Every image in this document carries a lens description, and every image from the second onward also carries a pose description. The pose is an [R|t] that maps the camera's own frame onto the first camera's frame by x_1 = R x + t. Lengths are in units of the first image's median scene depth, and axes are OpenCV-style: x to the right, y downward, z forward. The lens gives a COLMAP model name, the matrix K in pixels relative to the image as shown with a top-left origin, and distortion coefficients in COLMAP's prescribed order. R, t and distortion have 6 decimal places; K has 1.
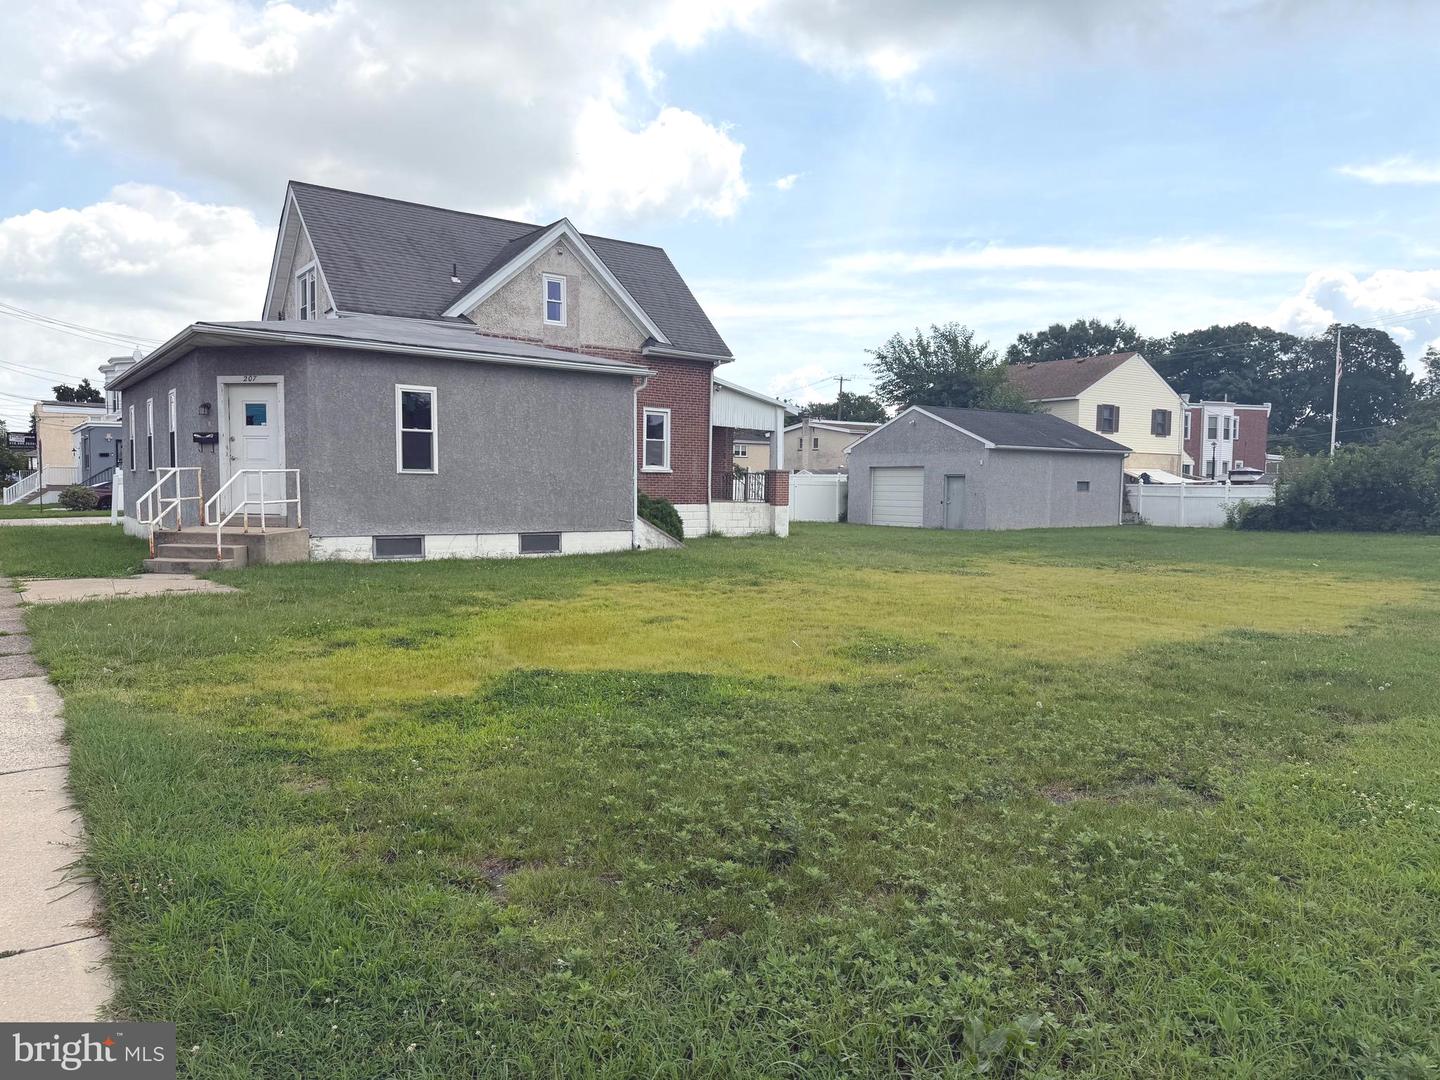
lens RADIAL K [[1001.9, 0, 722.7], [0, 1001.9, 558.4], [0, 0, 1]] dist [0.122470, -0.195917]
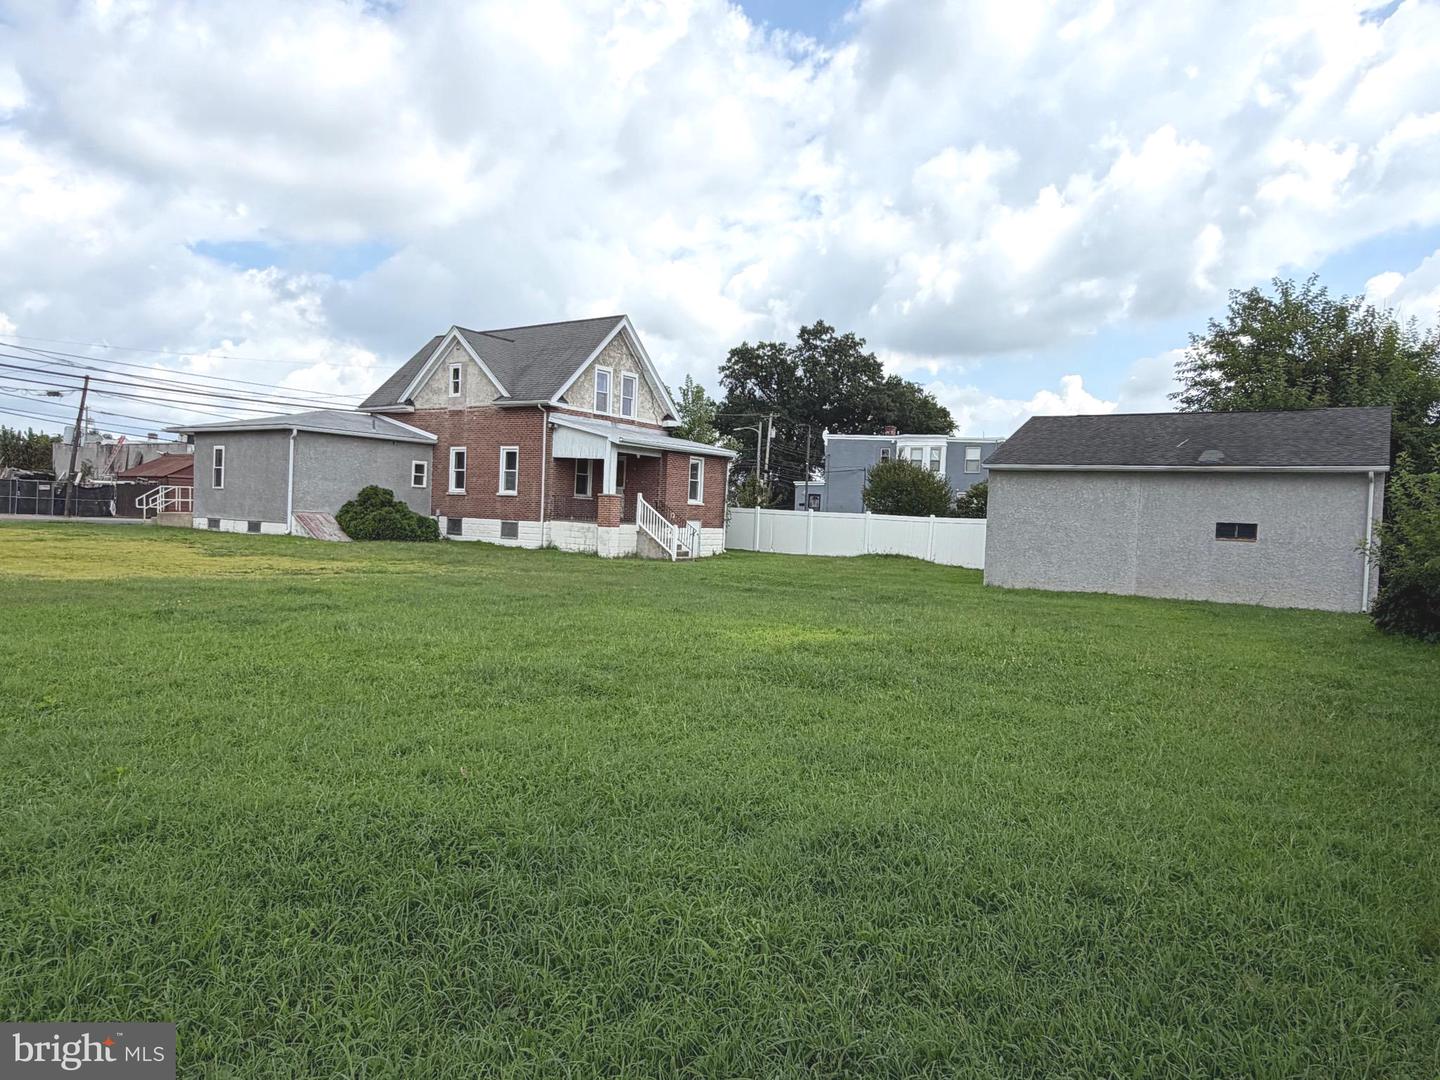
lens RADIAL K [[940.5, 0, 720.0], [0, 940.5, 540.0], [0, 0, 1]] dist [-0.003505, -0.000661]
pose [[0.328046, 0.023225, -0.944376, 1.285263], [-0.108101, 0.994054, -0.013103, -0.046194], [0.938456, 0.106386, 0.328606, 0.946065]]
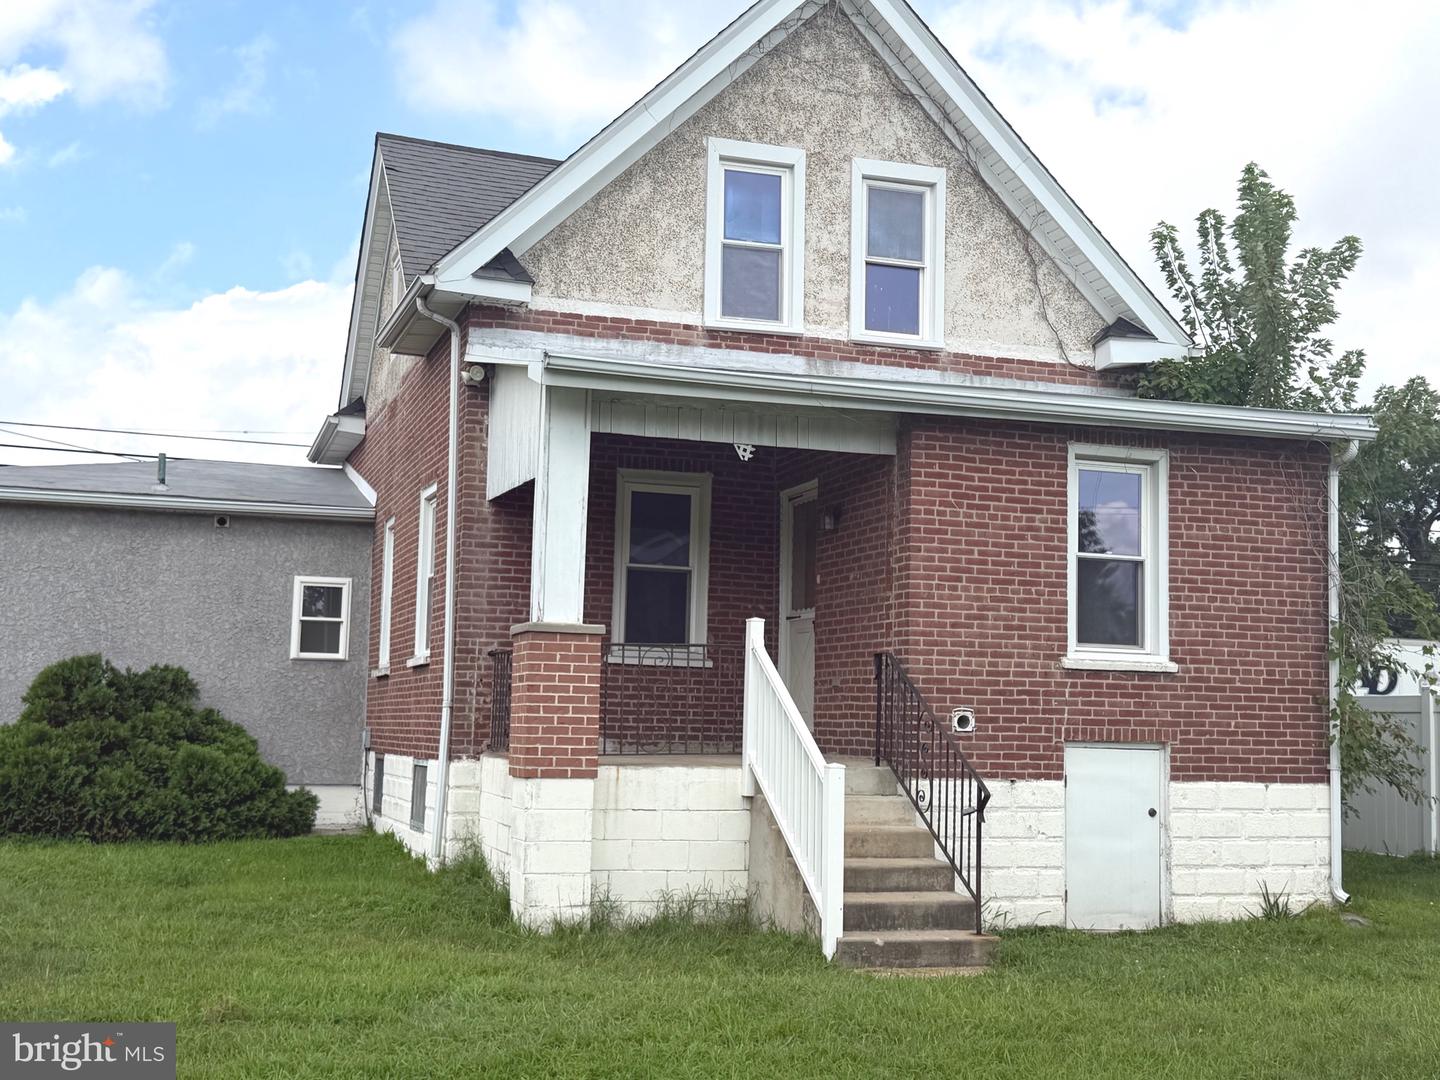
lens RADIAL K [[1688.5, 0, 731.2], [0, 1688.5, 536.2], [0, 0, 1]] dist [0.113942, -0.064127]
pose [[-0.303963, -0.131709, -0.943535, 0.509965], [-0.095652, 0.989612, -0.107327, -0.084559], [0.947870, 0.057628, -0.313404, 1.406993]]
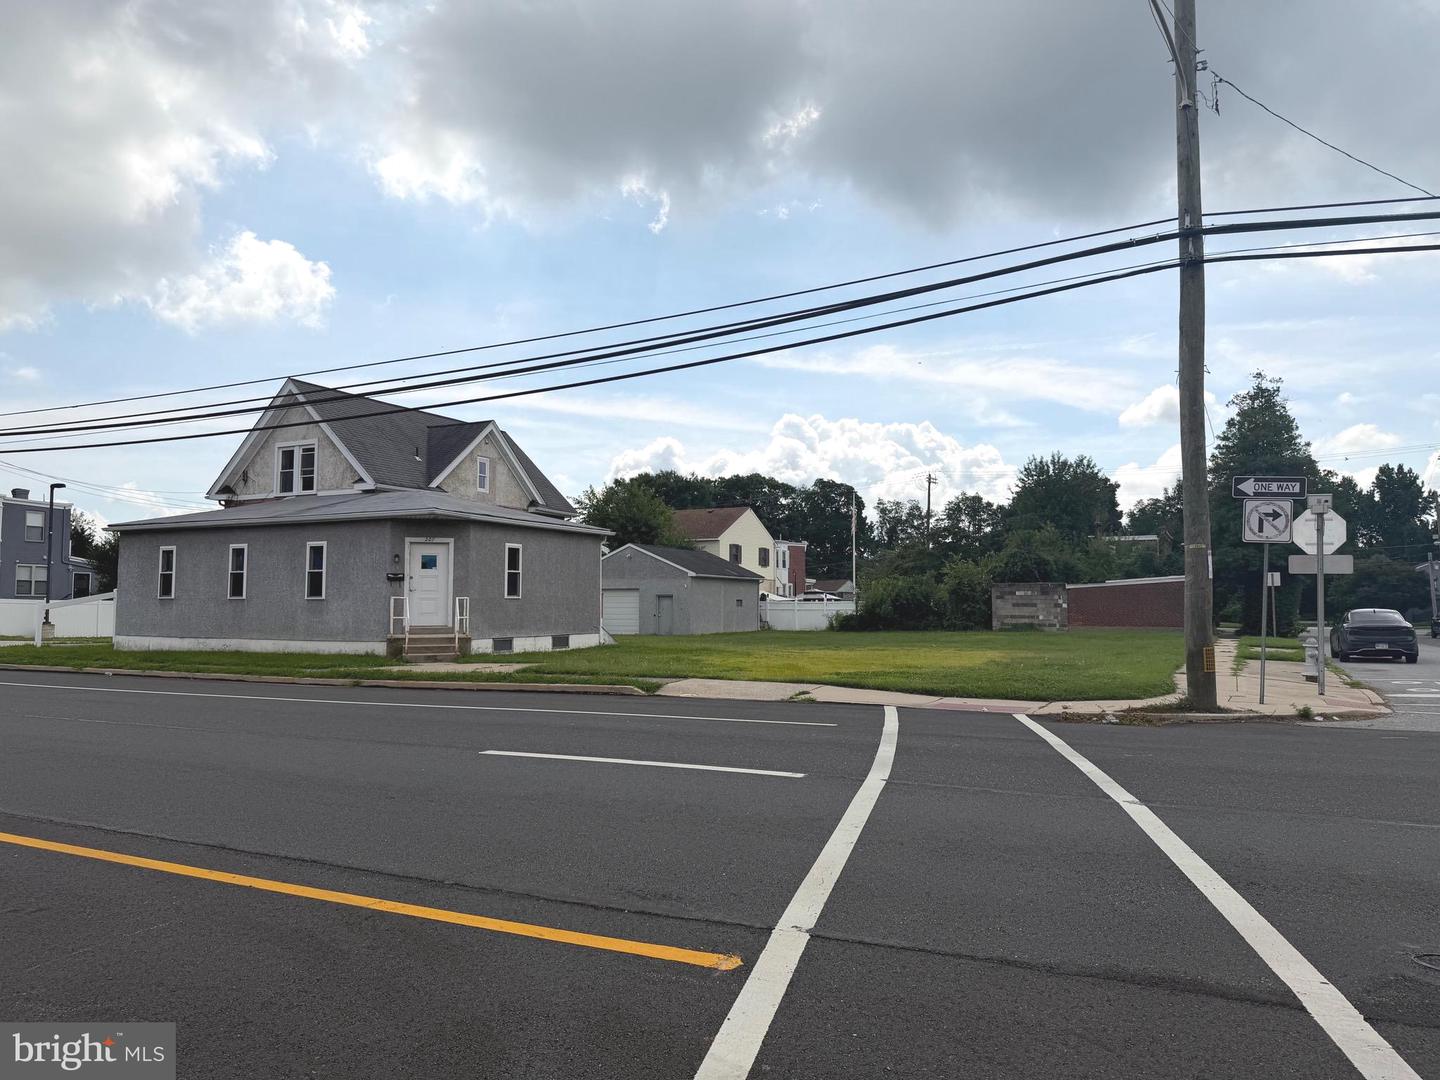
lens RADIAL K [[1004.0, 0, 720.0], [0, 1004.0, 540.0], [0, 0, 1]] dist [0.127279, -0.198722]
pose [[0.890127, 0.019670, 0.455287, -0.518141], [0.041754, 0.991345, -0.124463, 0.025091], [-0.453795, 0.129798, 0.881602, -0.387794]]
